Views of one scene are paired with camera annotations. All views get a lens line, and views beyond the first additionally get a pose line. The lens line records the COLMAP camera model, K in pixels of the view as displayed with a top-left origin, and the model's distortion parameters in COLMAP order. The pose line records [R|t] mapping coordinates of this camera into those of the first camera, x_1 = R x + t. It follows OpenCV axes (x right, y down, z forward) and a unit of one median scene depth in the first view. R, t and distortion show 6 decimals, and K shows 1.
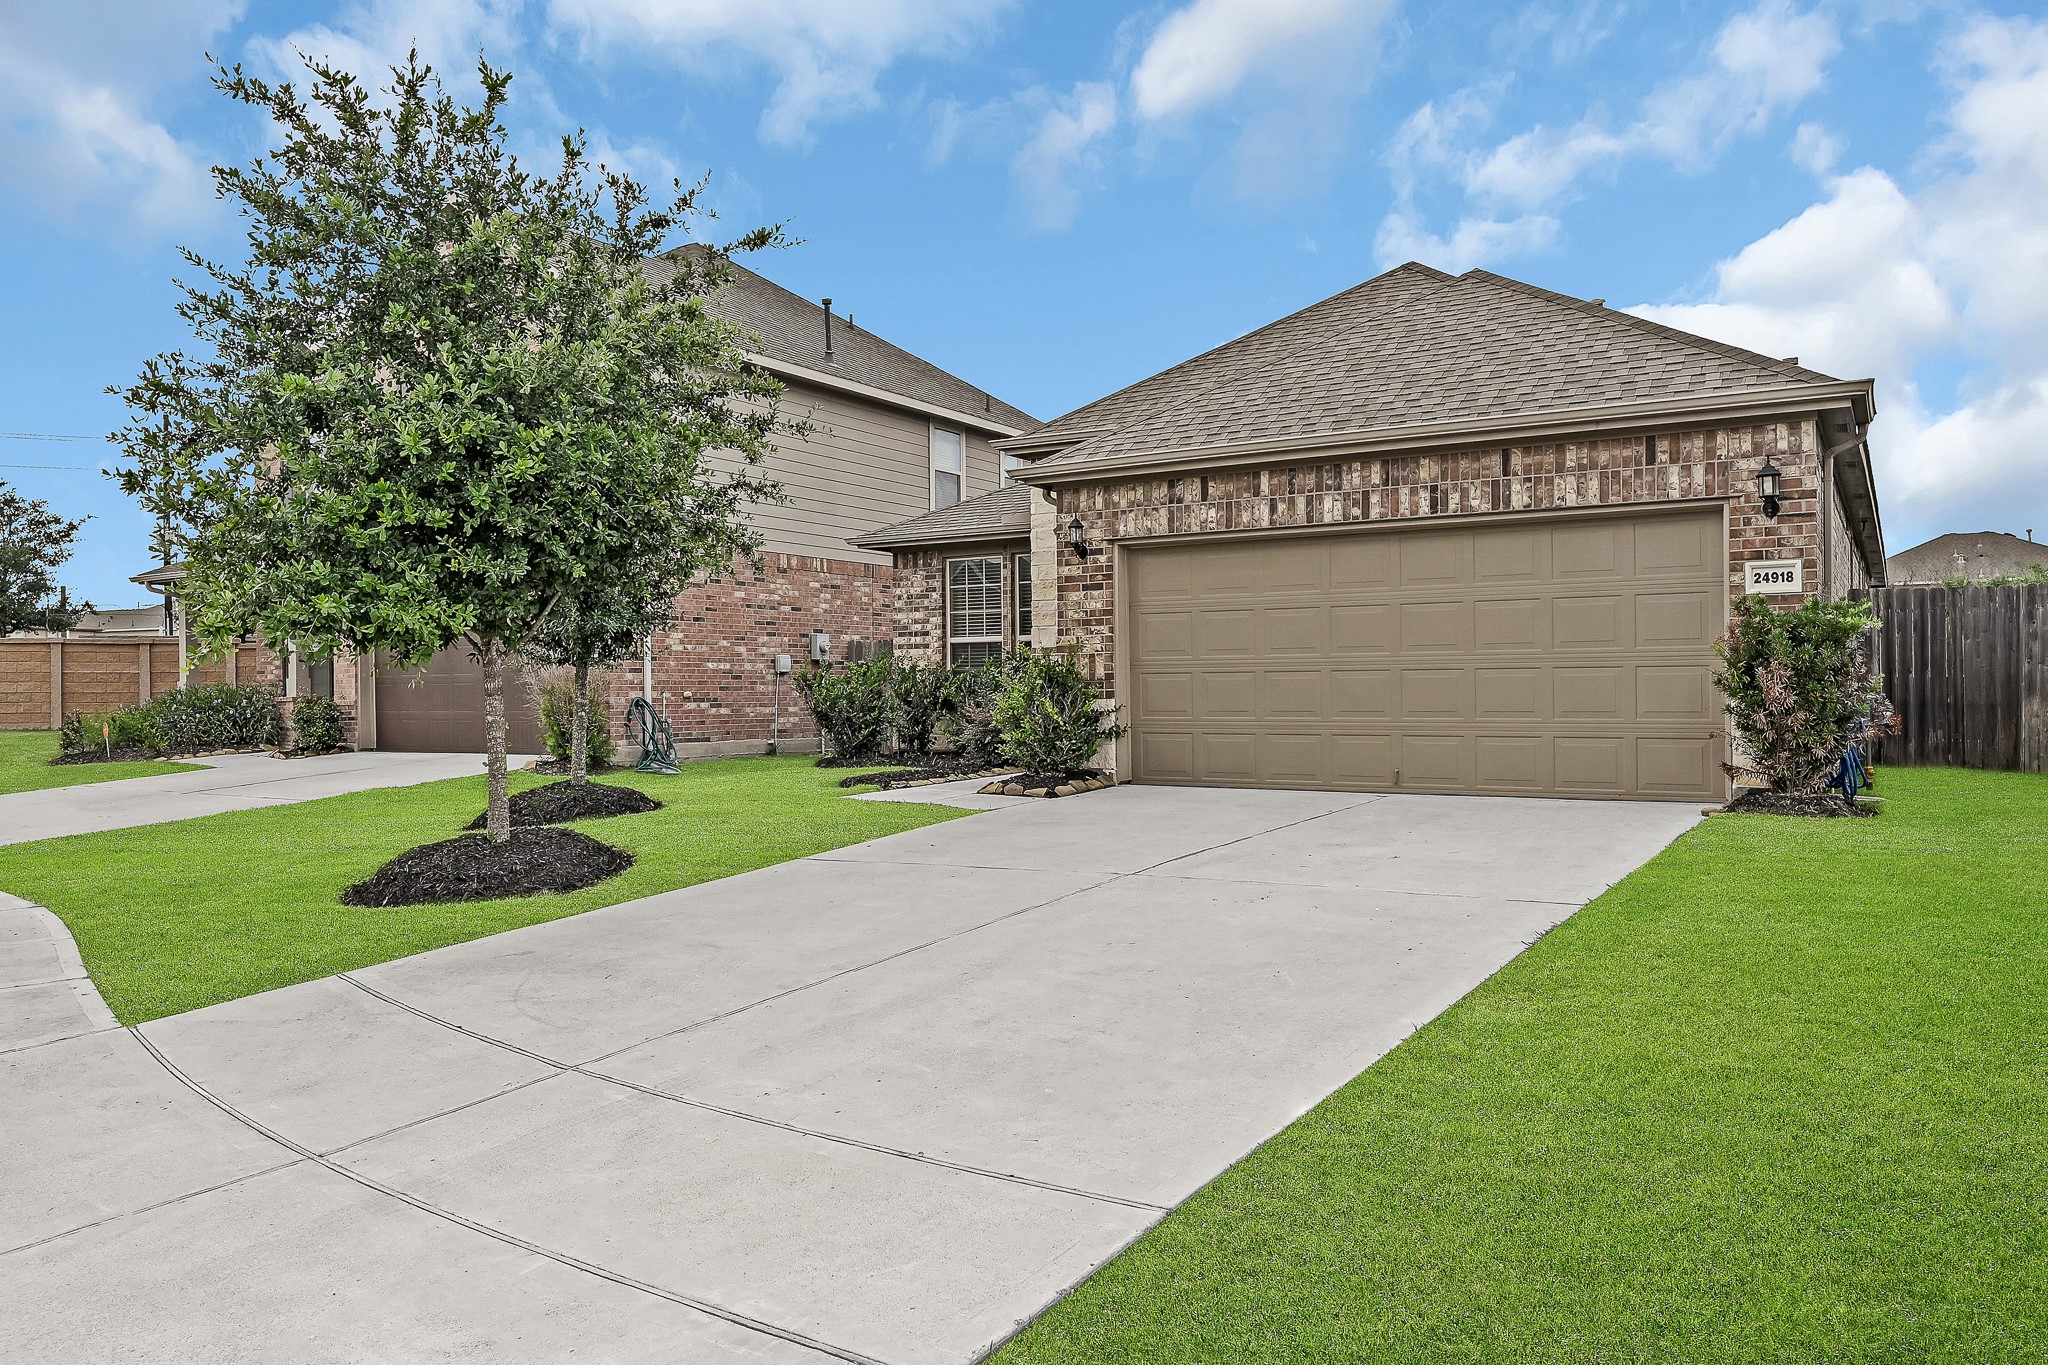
lens RADIAL K [[1419.6, 0, 1024.9], [0, 1419.6, 679.4], [0, 0, 1]] dist [-0.003119, -0.000328]
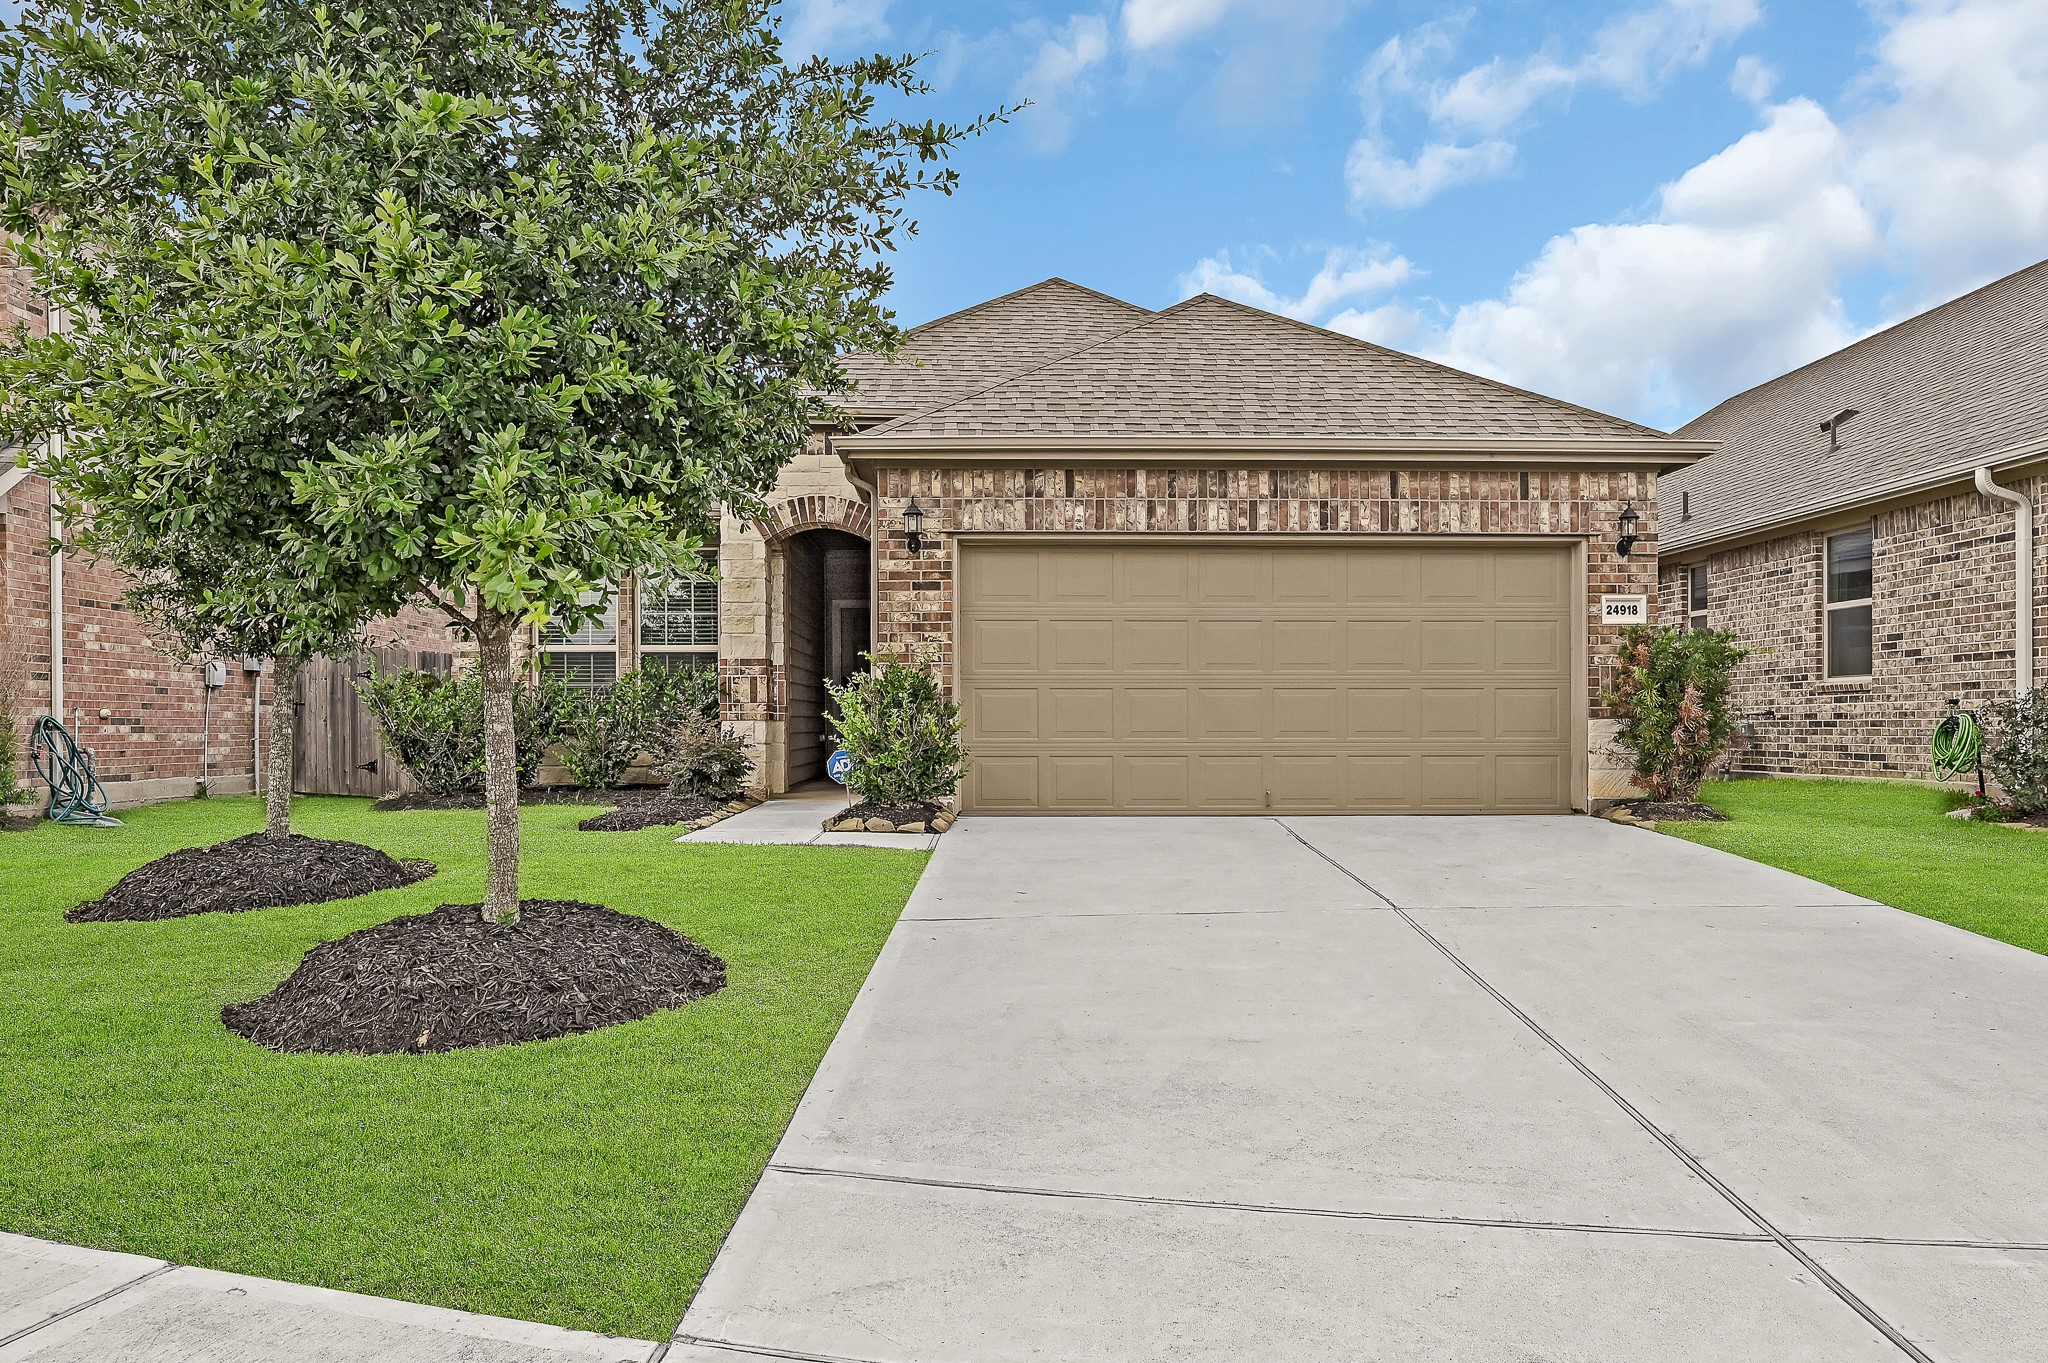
lens RADIAL K [[1424.8, 0, 1024.3], [0, 1424.8, 727.9], [0, 0, 1]] dist [-0.000781, -0.001604]
pose [[0.836282, 0.005983, 0.548267, -0.402785], [-0.009648, 0.999946, 0.003804, 0.017668], [-0.548215, -0.008471, 0.836295, 0.270257]]
